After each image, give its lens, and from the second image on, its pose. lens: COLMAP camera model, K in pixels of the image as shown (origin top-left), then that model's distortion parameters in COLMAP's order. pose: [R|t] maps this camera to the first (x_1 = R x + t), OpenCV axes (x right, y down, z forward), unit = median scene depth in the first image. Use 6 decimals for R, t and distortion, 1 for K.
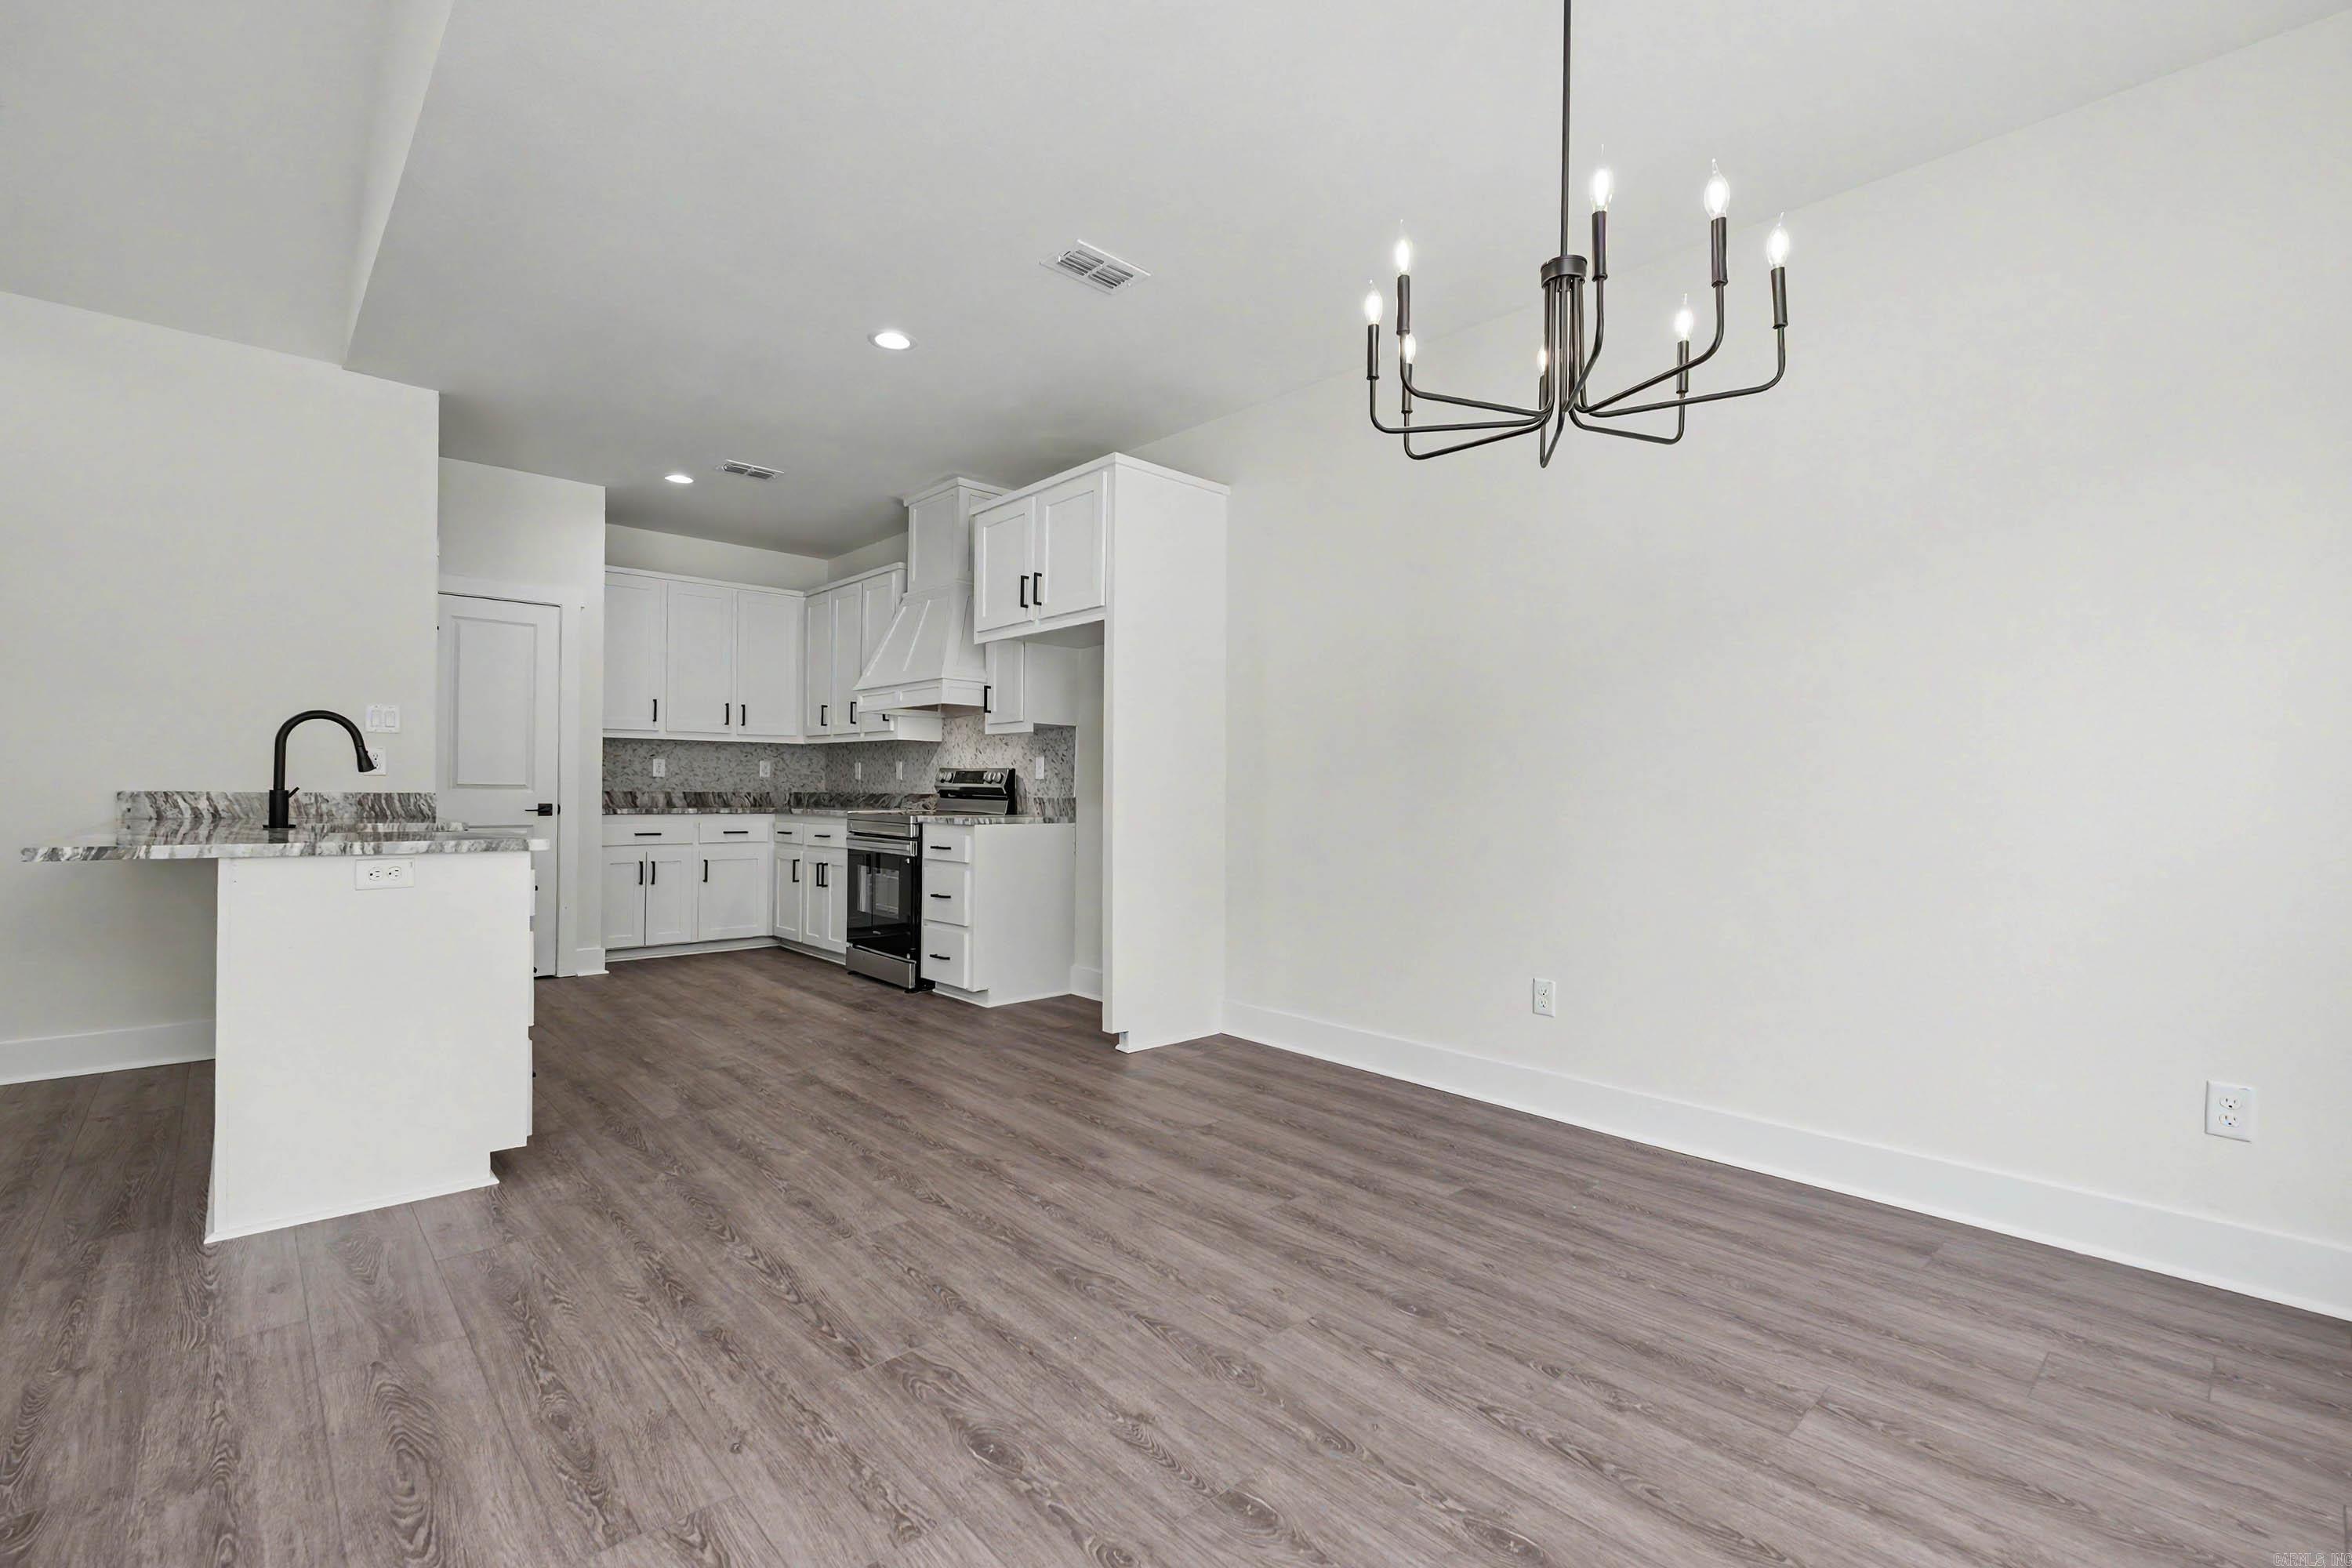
lens RADIAL K [[1020.3, 0, 1167.9], [0, 1020.3, 797.1], [0, 0, 1]] dist [0.002961, -0.006826]
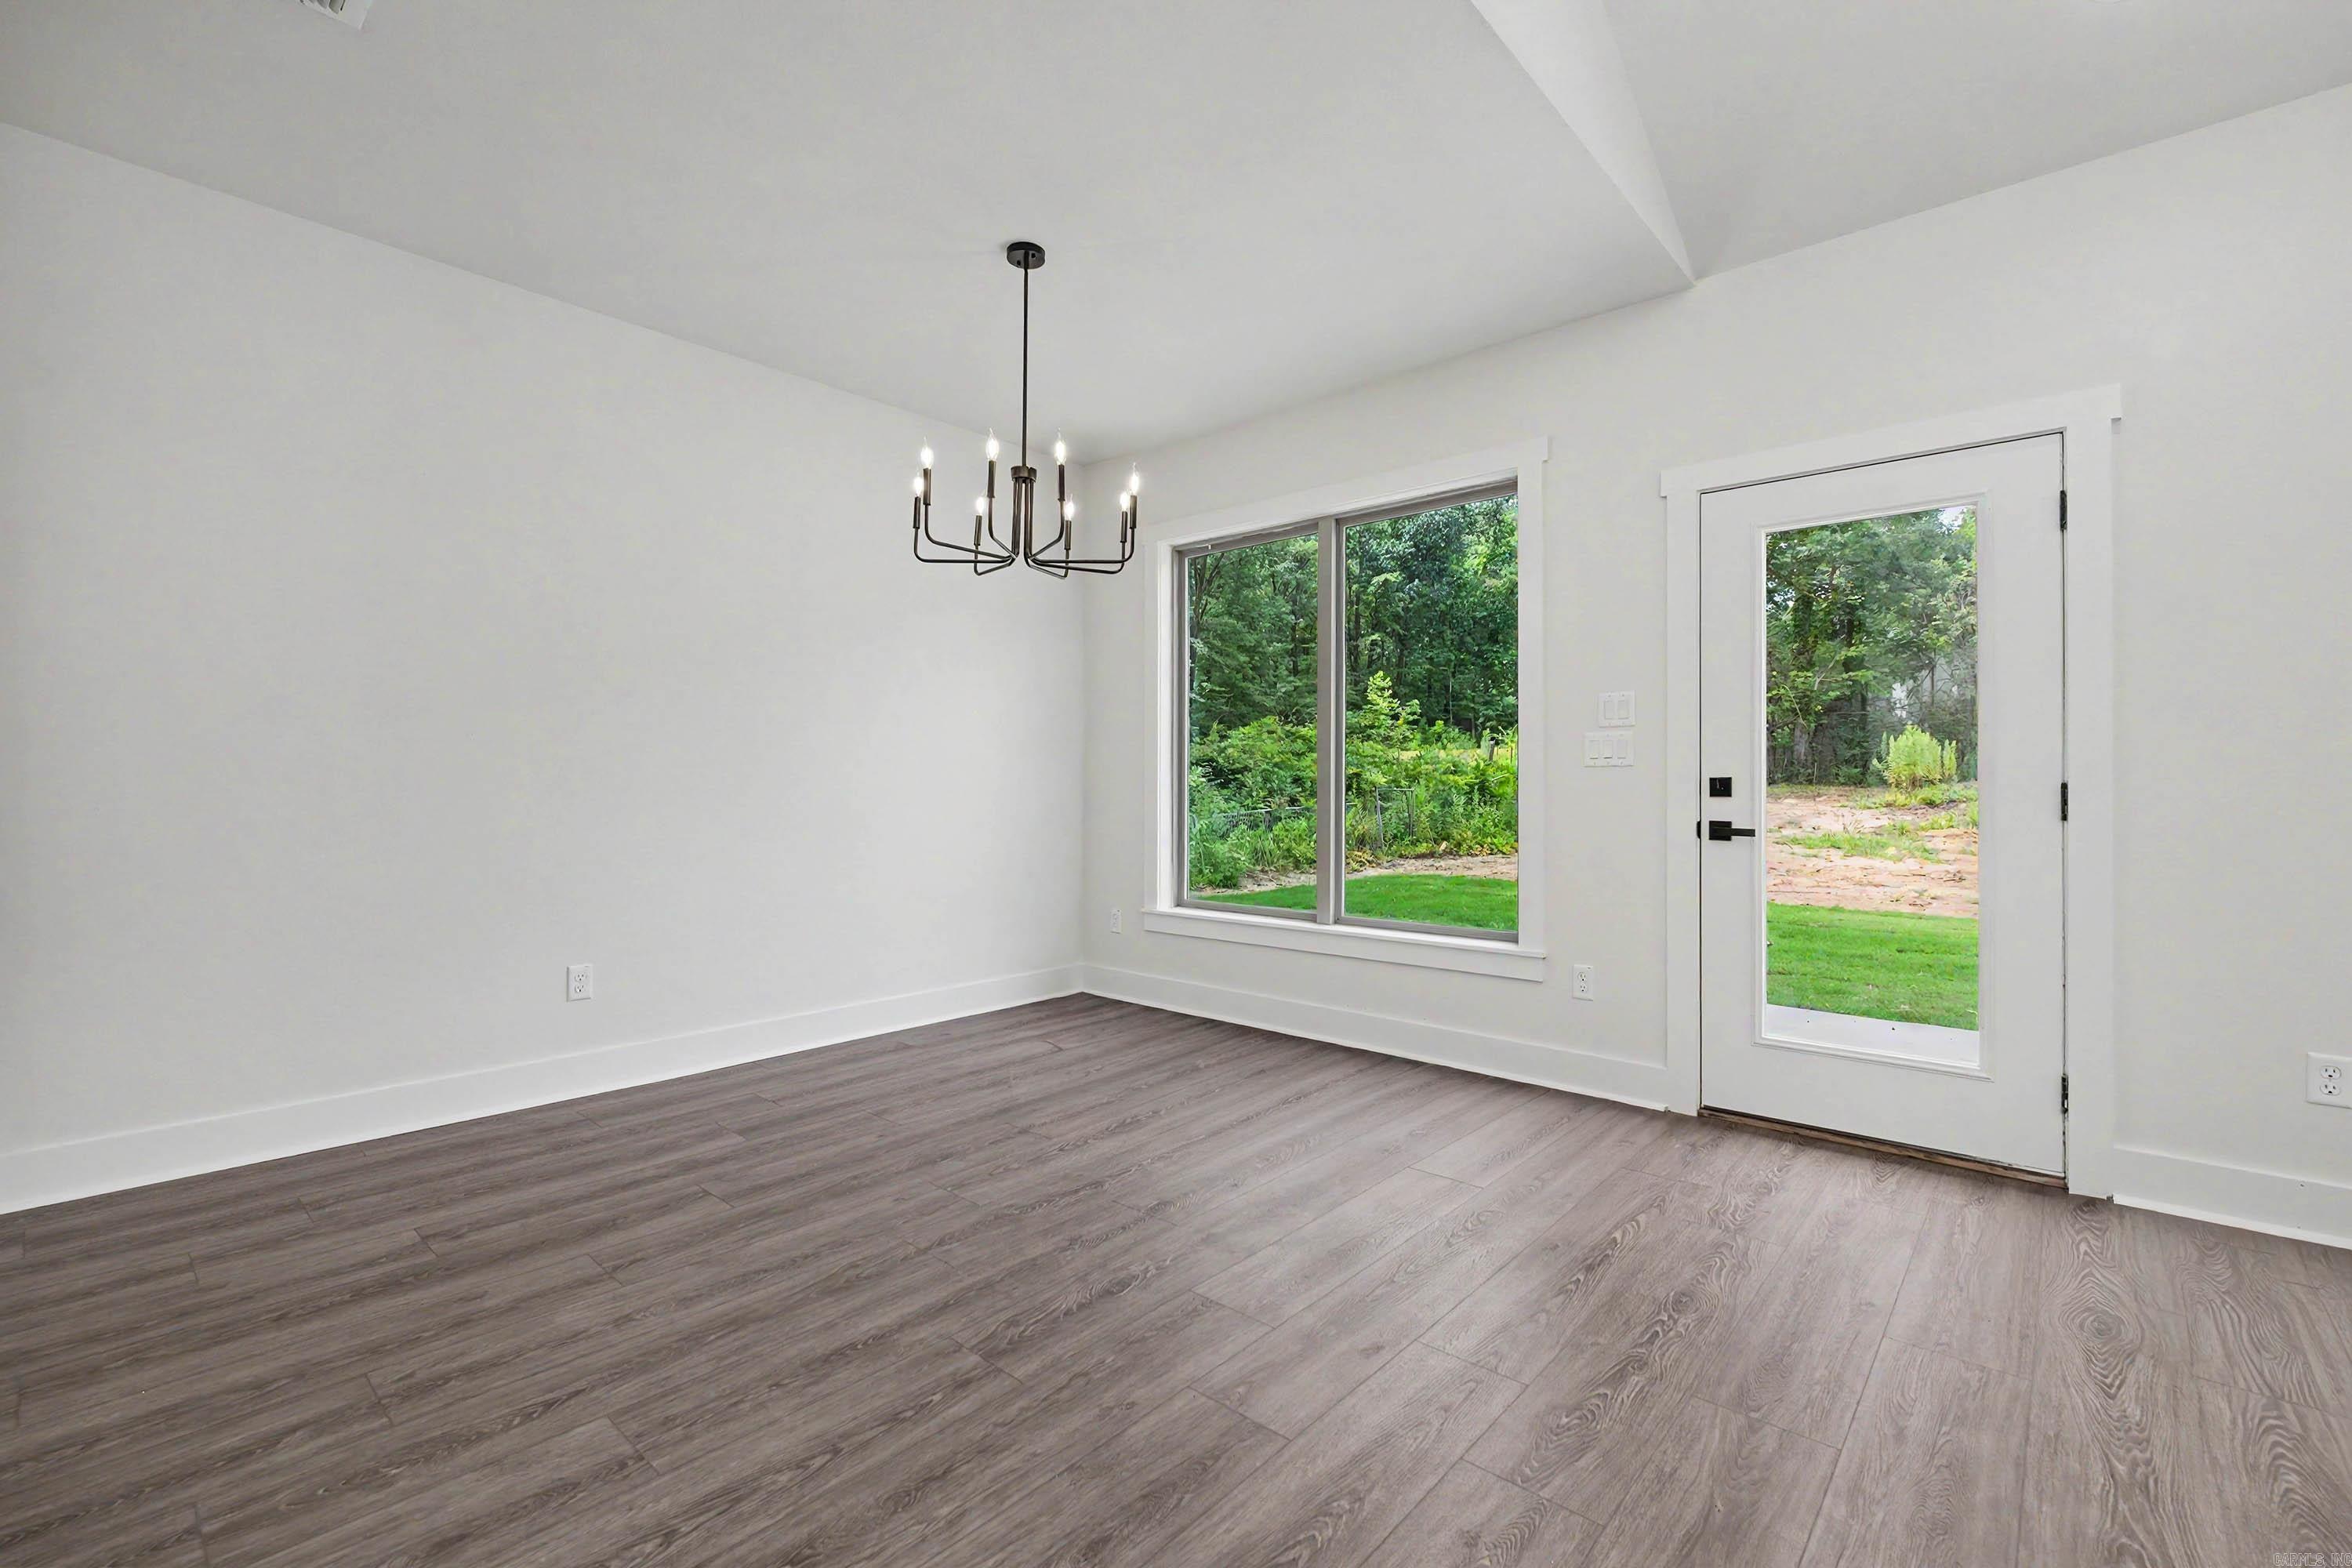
lens RADIAL K [[1020.3, 0, 1185.9], [0, 1020.3, 758.8], [0, 0, 1]] dist [0.002961, -0.006826]
pose [[-0.104180, 0.010568, 0.994502, -0.546176], [0.004913, 0.999937, -0.010111, -0.010047], [-0.994546, 0.003833, -0.104226, 0.381622]]
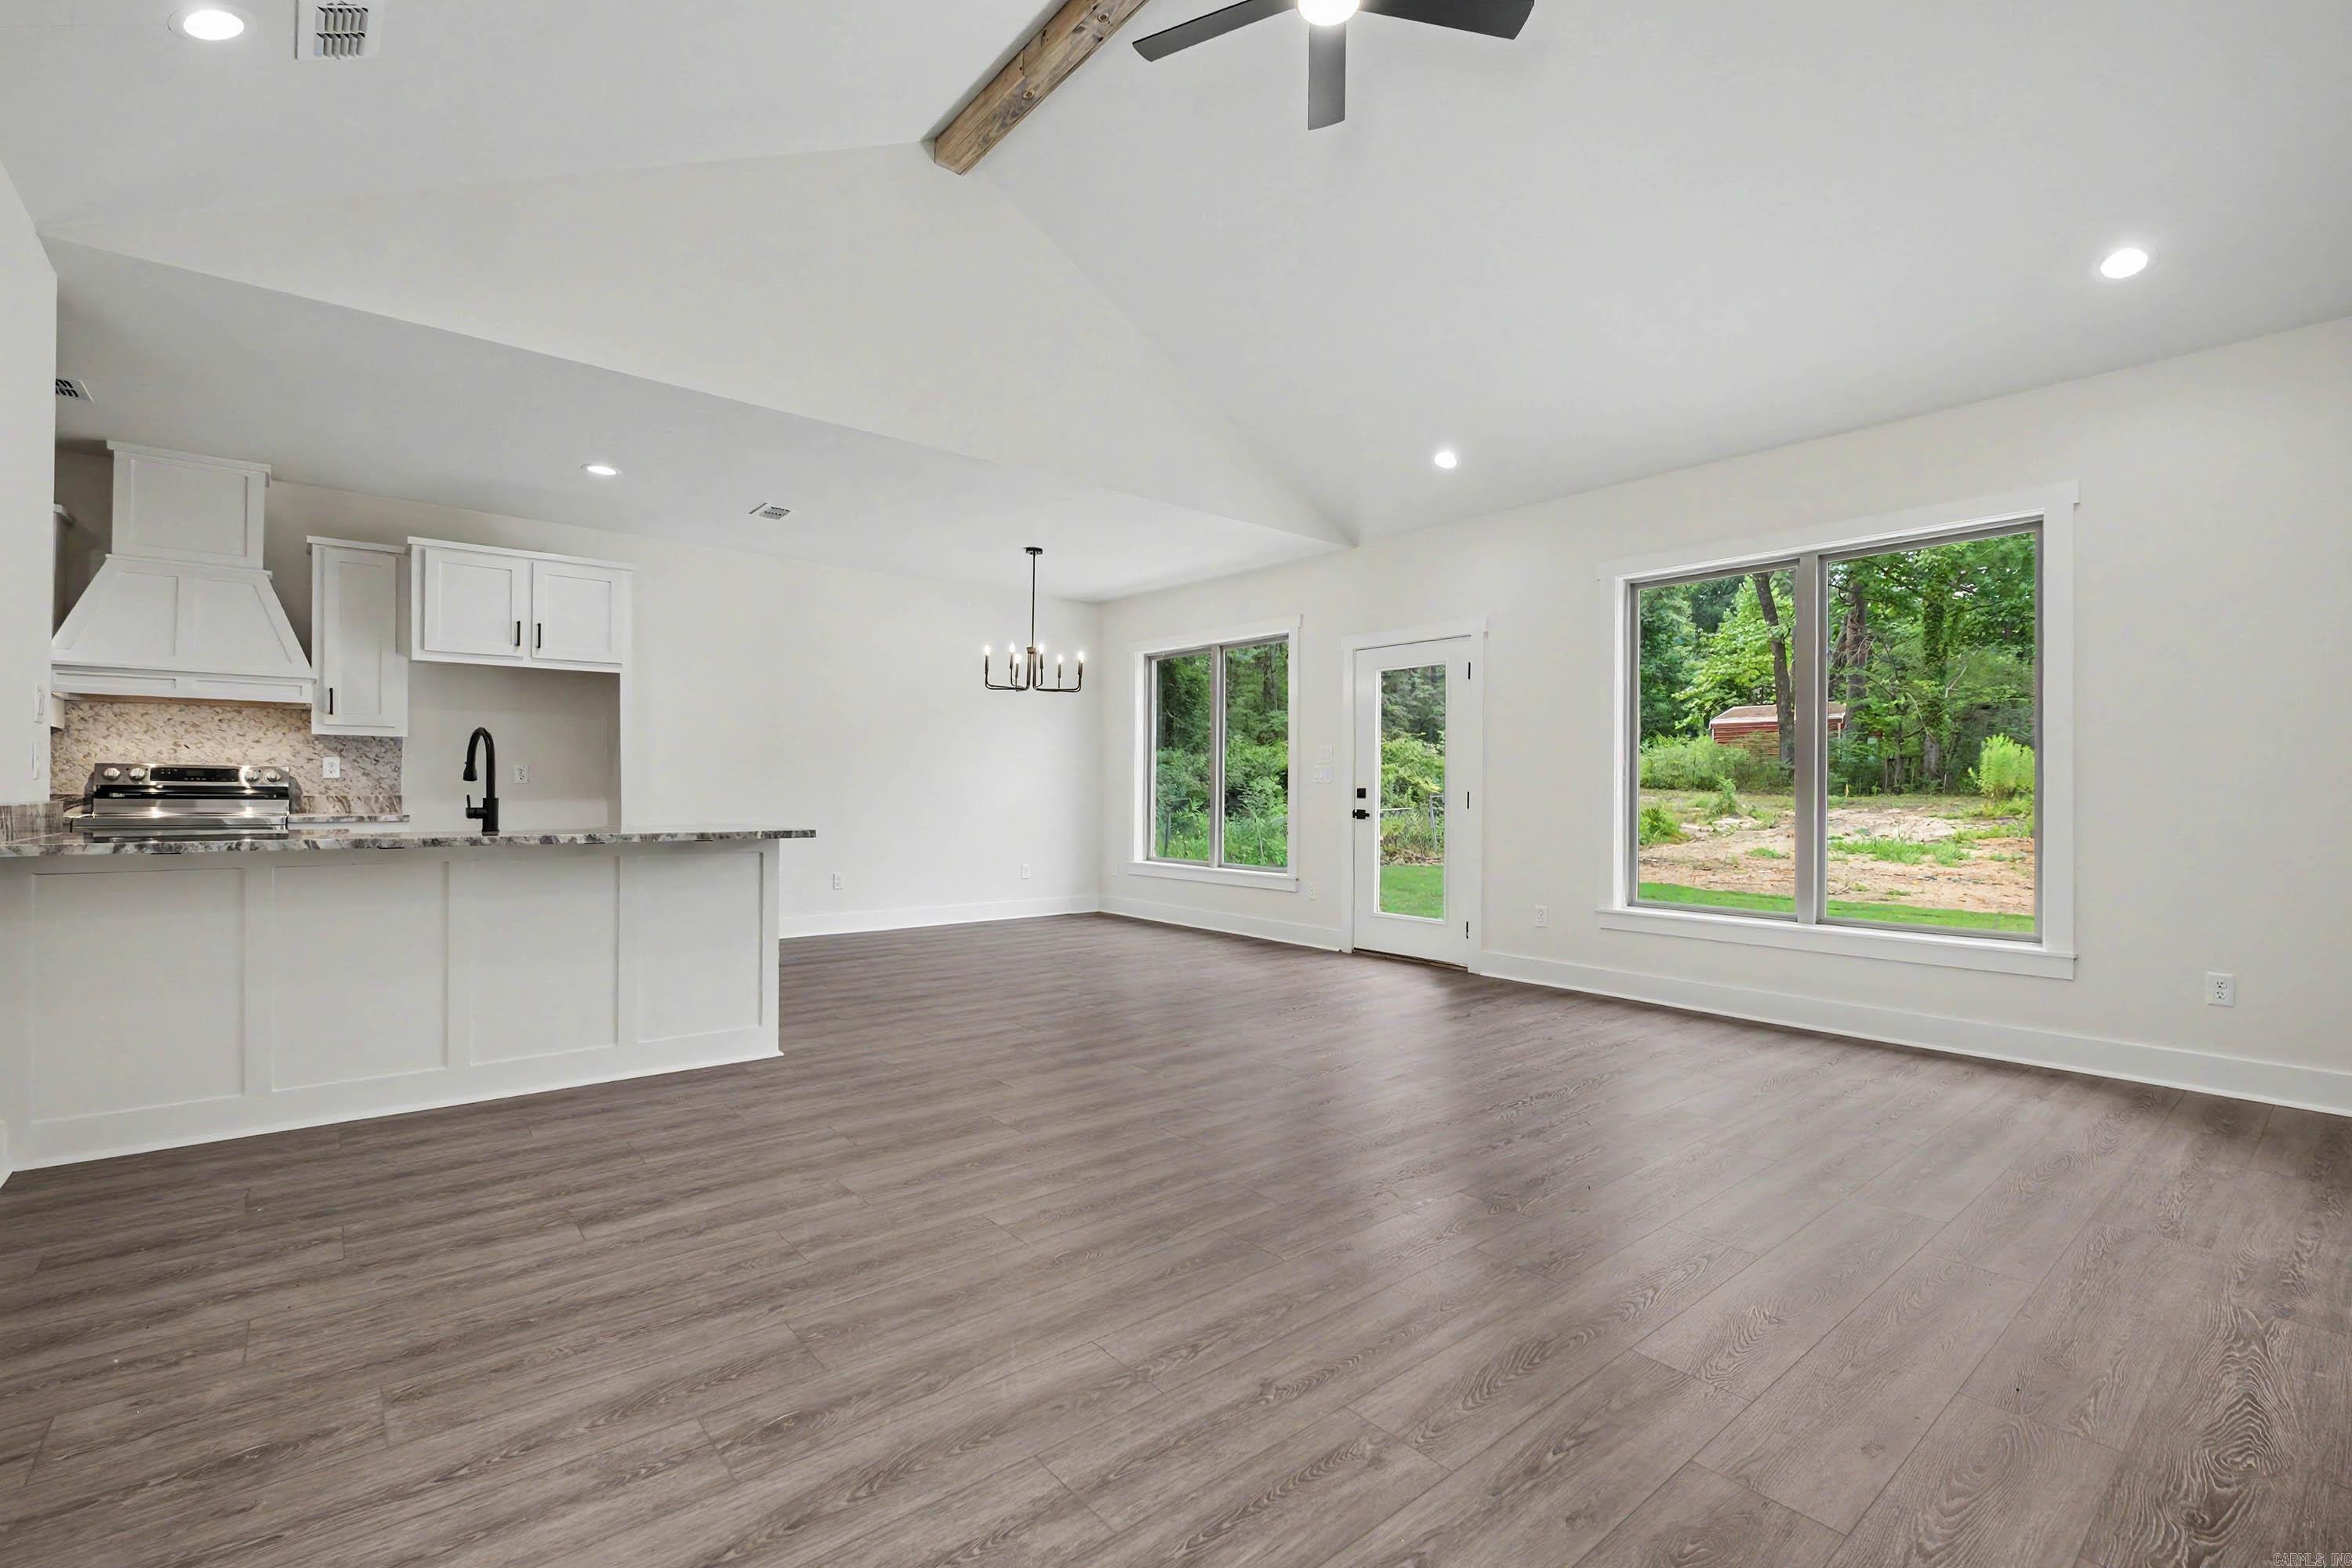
lens RADIAL K [[1020.3, 0, 1183.2], [0, 1020.3, 791.2], [0, 0, 1]] dist [0.002961, -0.006826]
pose [[0.041768, -0.013991, 0.999029, -1.386890], [0.002698, 0.999900, 0.013890, -0.020036], [-0.999124, 0.002116, 0.041801, 0.122714]]
